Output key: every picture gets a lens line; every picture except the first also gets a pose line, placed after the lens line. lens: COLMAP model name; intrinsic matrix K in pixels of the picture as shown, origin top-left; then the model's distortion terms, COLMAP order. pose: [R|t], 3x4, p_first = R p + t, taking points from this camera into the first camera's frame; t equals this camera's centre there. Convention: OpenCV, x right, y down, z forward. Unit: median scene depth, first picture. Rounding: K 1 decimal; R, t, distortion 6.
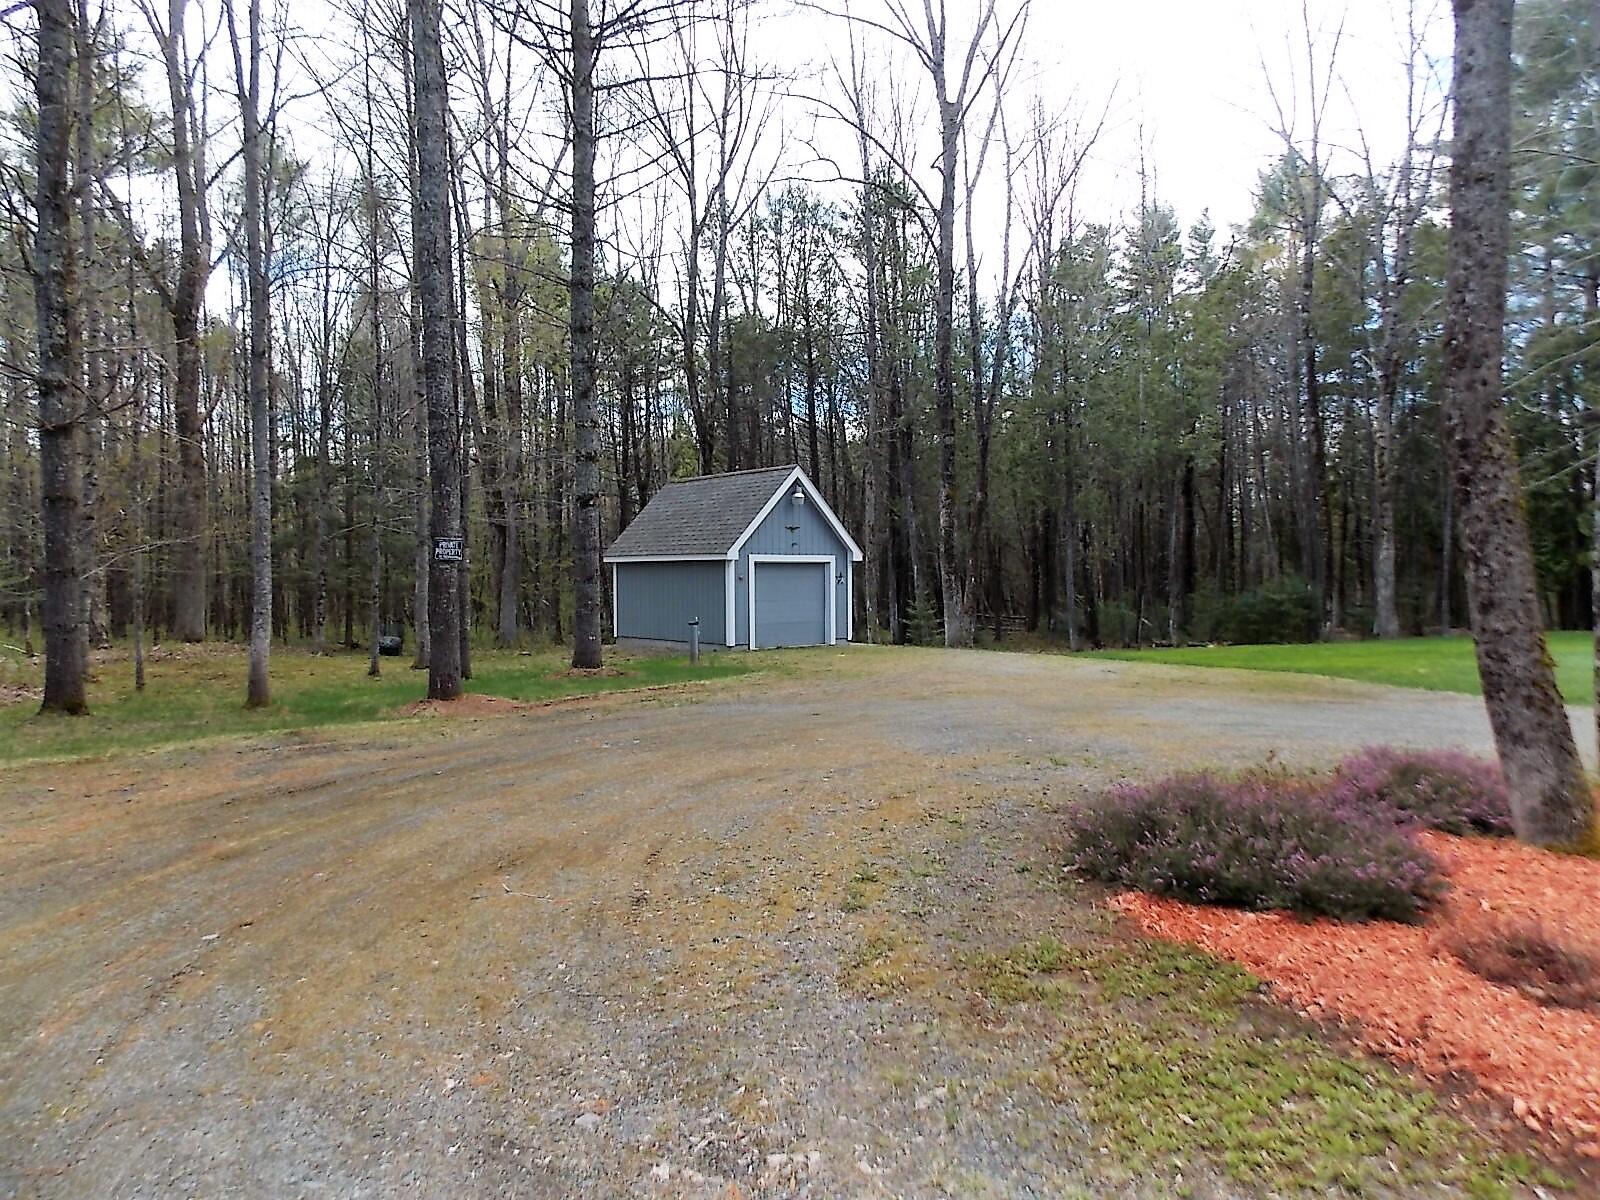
lens RADIAL K [[1053.5, 0, 801.1], [0, 1053.5, 602.9], [0, 0, 1]] dist [0.006743, -0.006267]
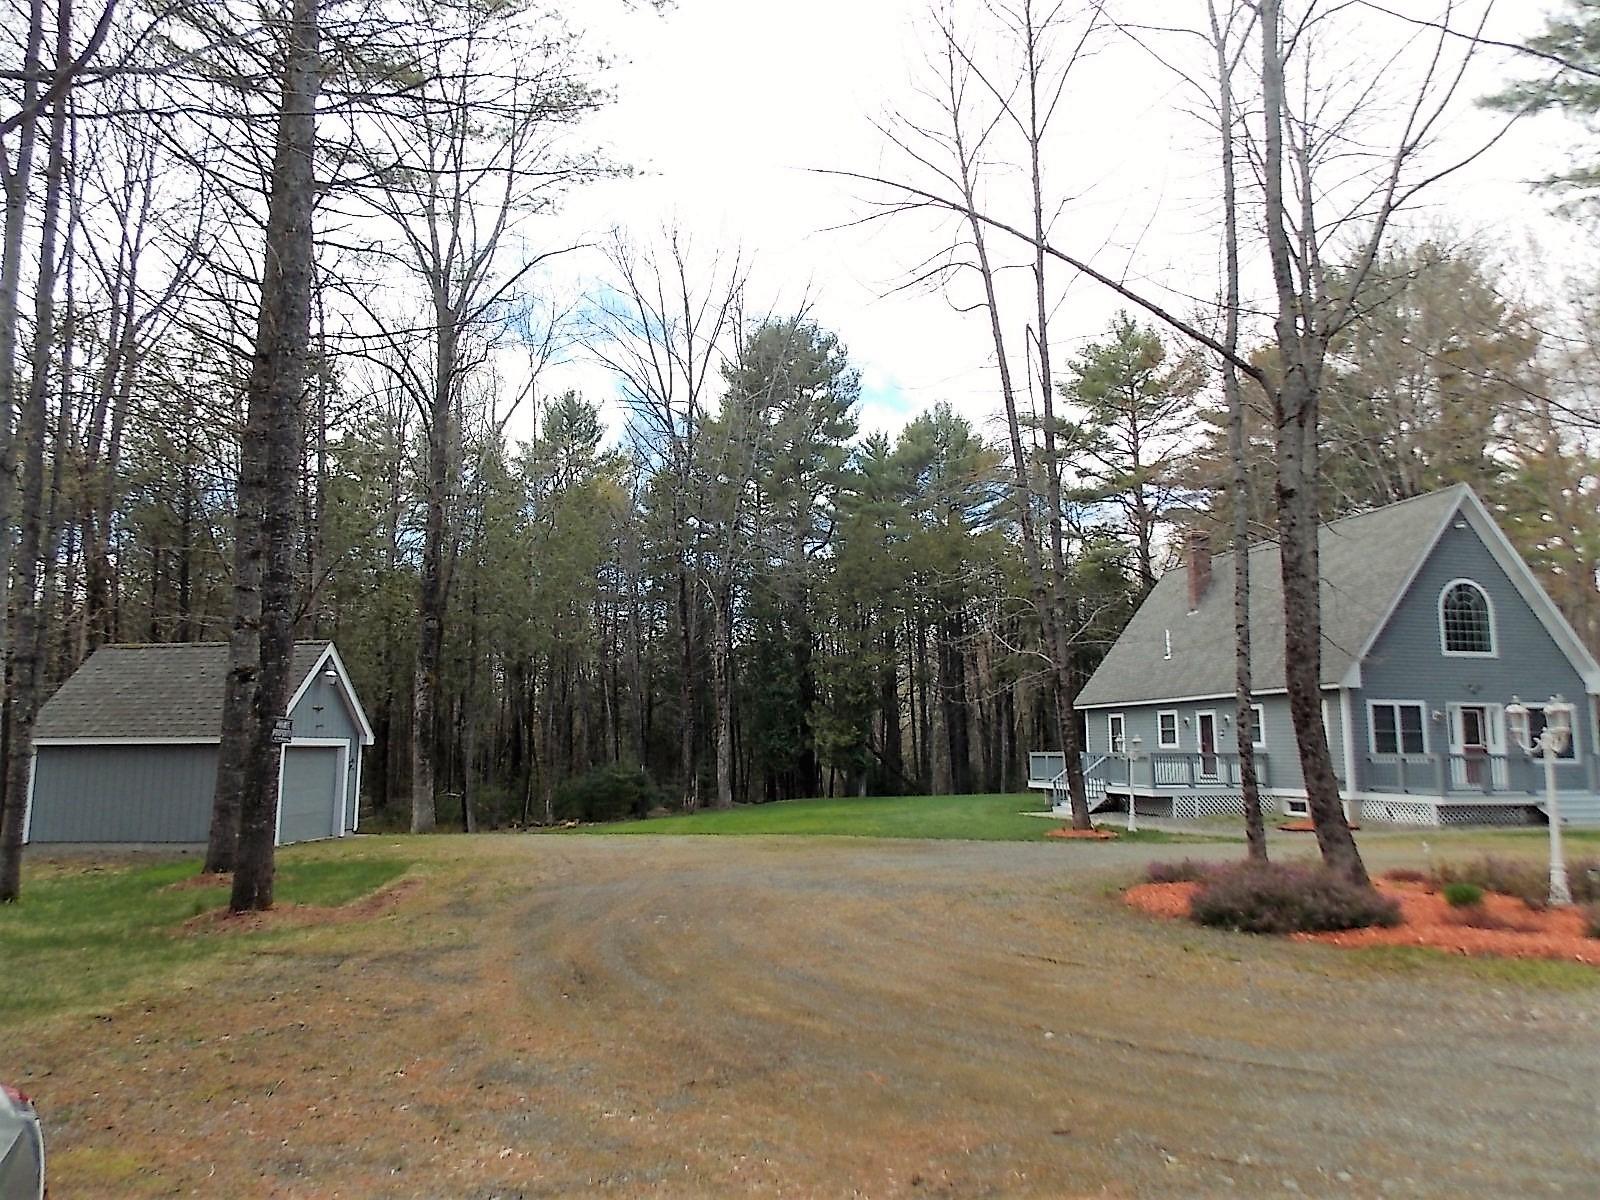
lens RADIAL K [[1053.5, 0, 801.9], [0, 1053.5, 602.1], [0, 0, 1]] dist [0.006743, -0.006267]
pose [[0.727569, 0.096123, 0.679268, -0.323477], [0.021011, 0.986549, -0.162111, -0.004354], [-0.685713, 0.132219, 0.715762, 0.034491]]
